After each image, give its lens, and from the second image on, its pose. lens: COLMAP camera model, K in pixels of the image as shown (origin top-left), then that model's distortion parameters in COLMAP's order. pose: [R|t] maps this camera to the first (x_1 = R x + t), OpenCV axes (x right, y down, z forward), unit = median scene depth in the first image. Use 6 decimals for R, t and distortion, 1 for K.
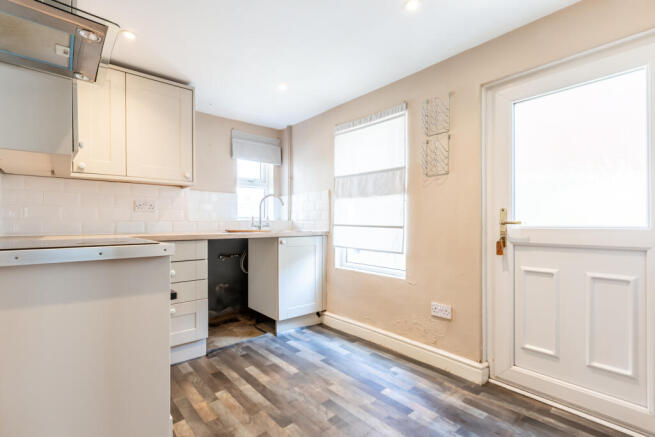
lens RADIAL K [[296.7, 0, 327.5], [0, 296.7, 218.5], [0, 0, 1]] dist [0.000887, 0.000120]
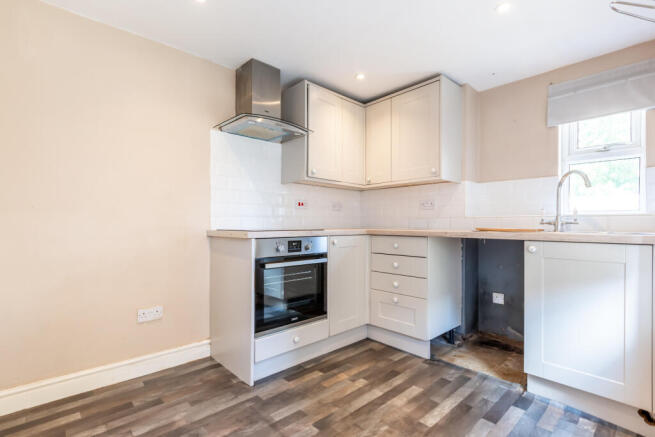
lens RADIAL K [[314.4, 0, 327.5], [0, 314.4, 218.5], [0, 0, 1]] dist [-0.000020, -0.000294]
pose [[0.032553, -0.011384, -0.999405, 0.612092], [0.020366, 0.999735, -0.010725, 0.017222], [0.999263, -0.020004, 0.032776, 0.689470]]
